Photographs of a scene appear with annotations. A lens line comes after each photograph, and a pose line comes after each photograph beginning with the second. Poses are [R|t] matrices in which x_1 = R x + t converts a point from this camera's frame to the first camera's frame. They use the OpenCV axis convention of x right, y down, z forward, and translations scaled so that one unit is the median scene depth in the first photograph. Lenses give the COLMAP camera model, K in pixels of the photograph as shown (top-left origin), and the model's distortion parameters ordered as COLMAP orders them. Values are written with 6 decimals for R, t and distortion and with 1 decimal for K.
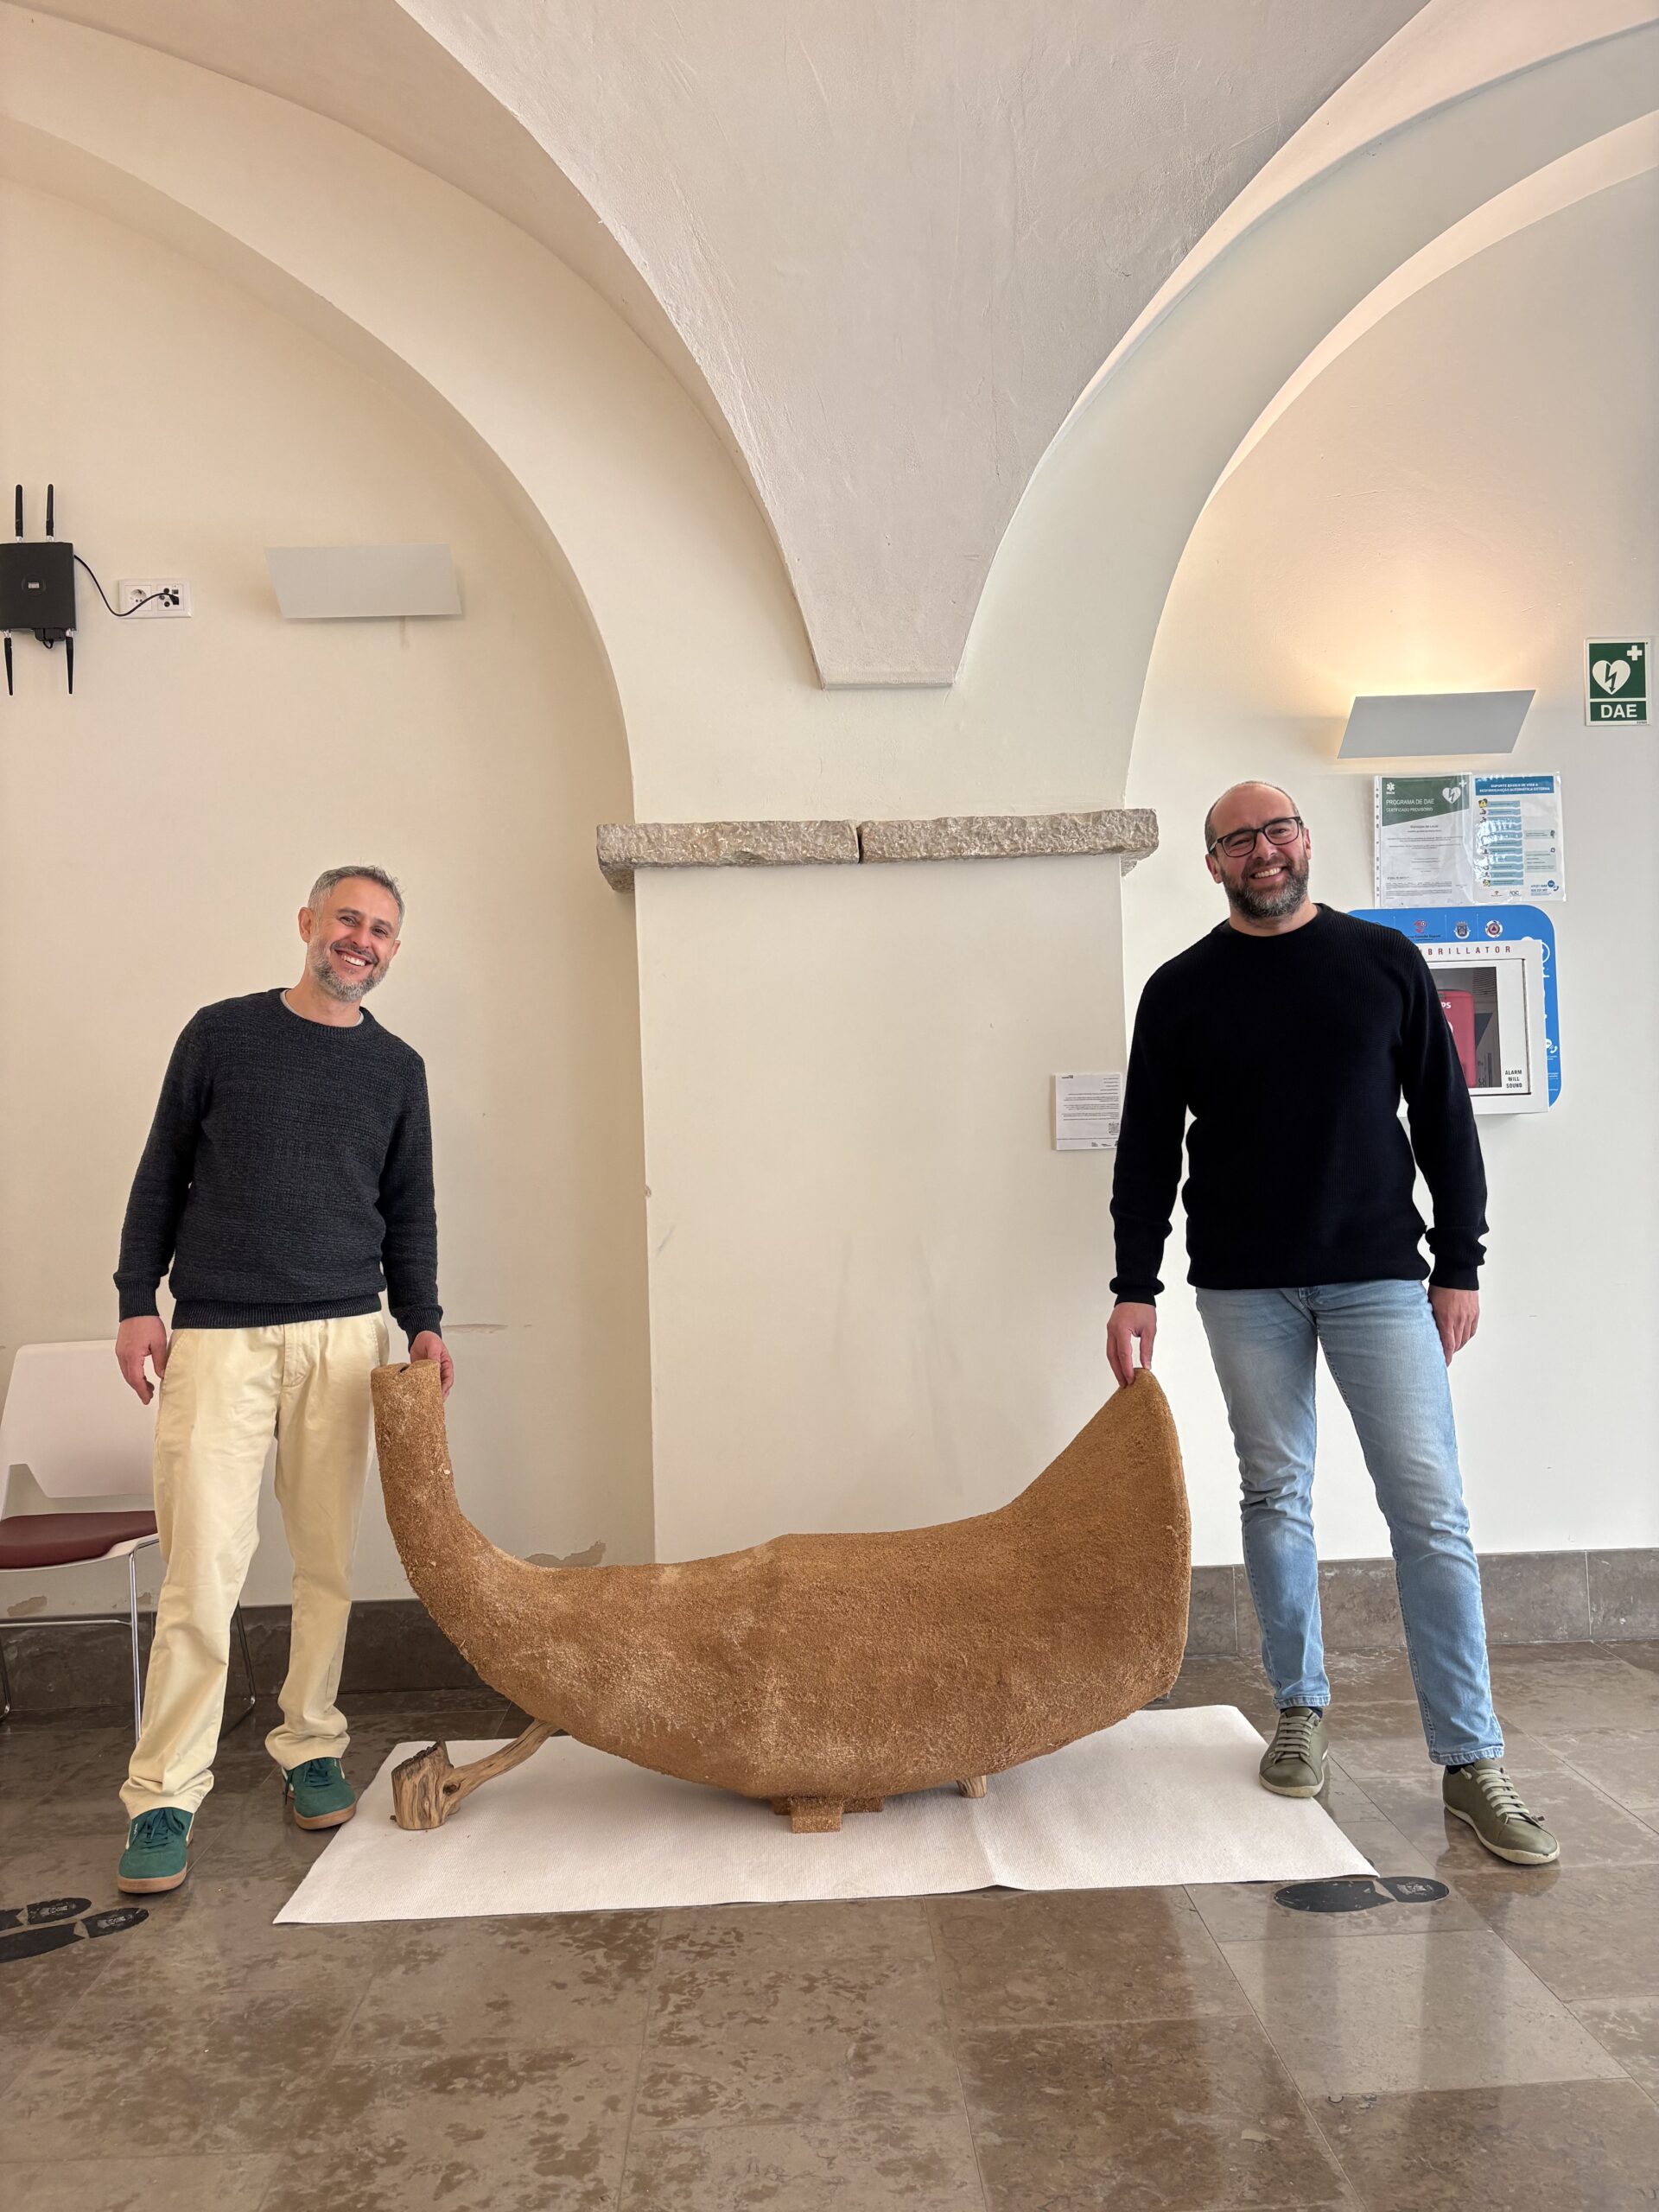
lens RADIAL K [[1631.0, 0, 829.5], [0, 1631.0, 1106.0], [0, 0, 1]] dist [0.068095, -0.086862]
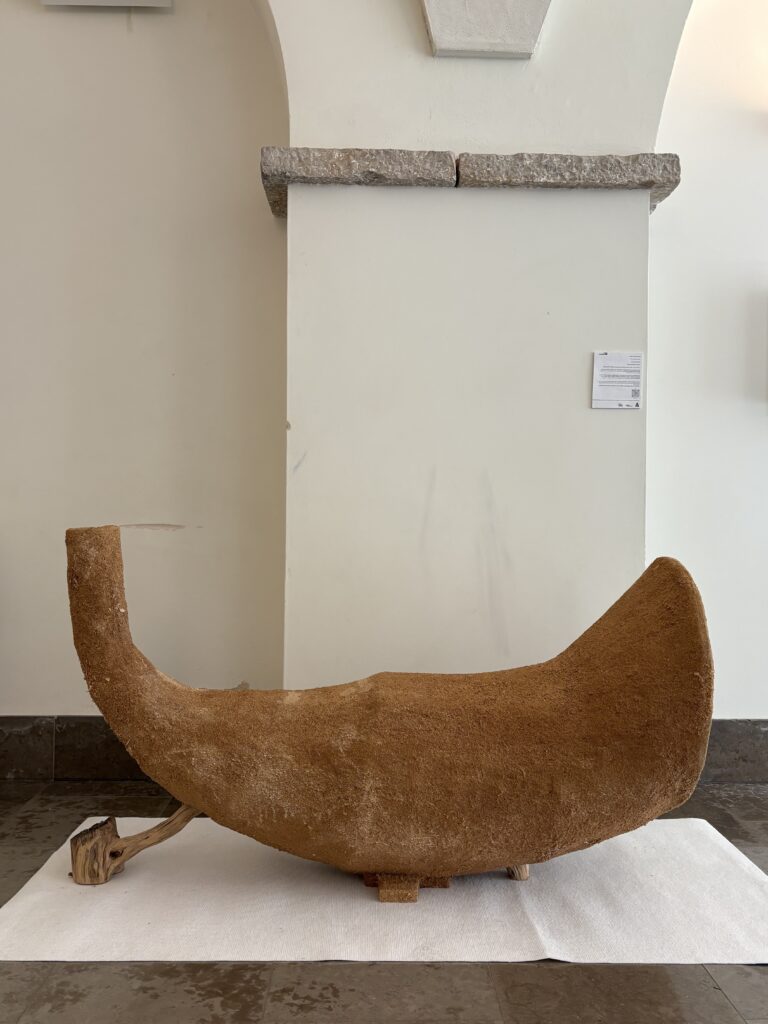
lens RADIAL K [[892.1, 0, 389.5], [0, 892.1, 503.8], [0, 0, 1]] dist [0.074596, -0.085397]
pose [[0.998969, 0.044993, -0.006005, -0.024209], [-0.044835, 0.998699, 0.024282, 0.117216], [0.007090, -0.023988, 0.999687, 0.311090]]
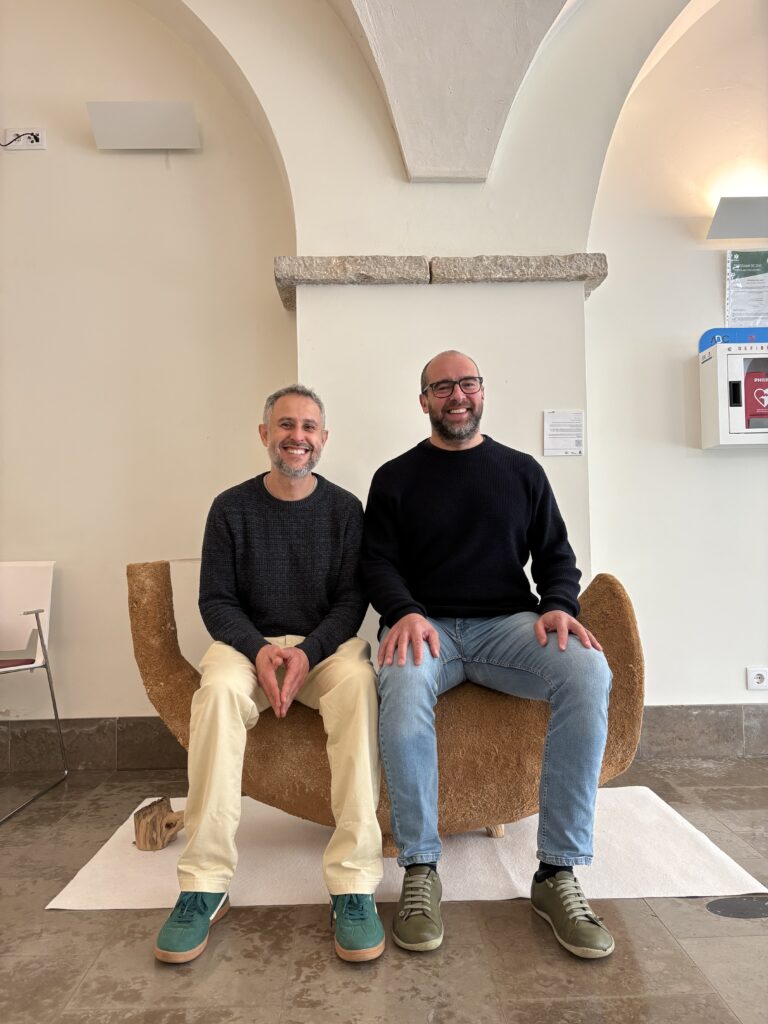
lens RADIAL K [[755.0, 0, 384.0], [0, 755.0, 512.0], [0, 0, 1]] dist [0.068095, -0.086862]
pose [[0.999802, 0.017169, -0.010090, -0.020509], [-0.017265, 0.999805, -0.009545, 0.117048], [0.009924, 0.009717, 0.999904, 0.265595]]
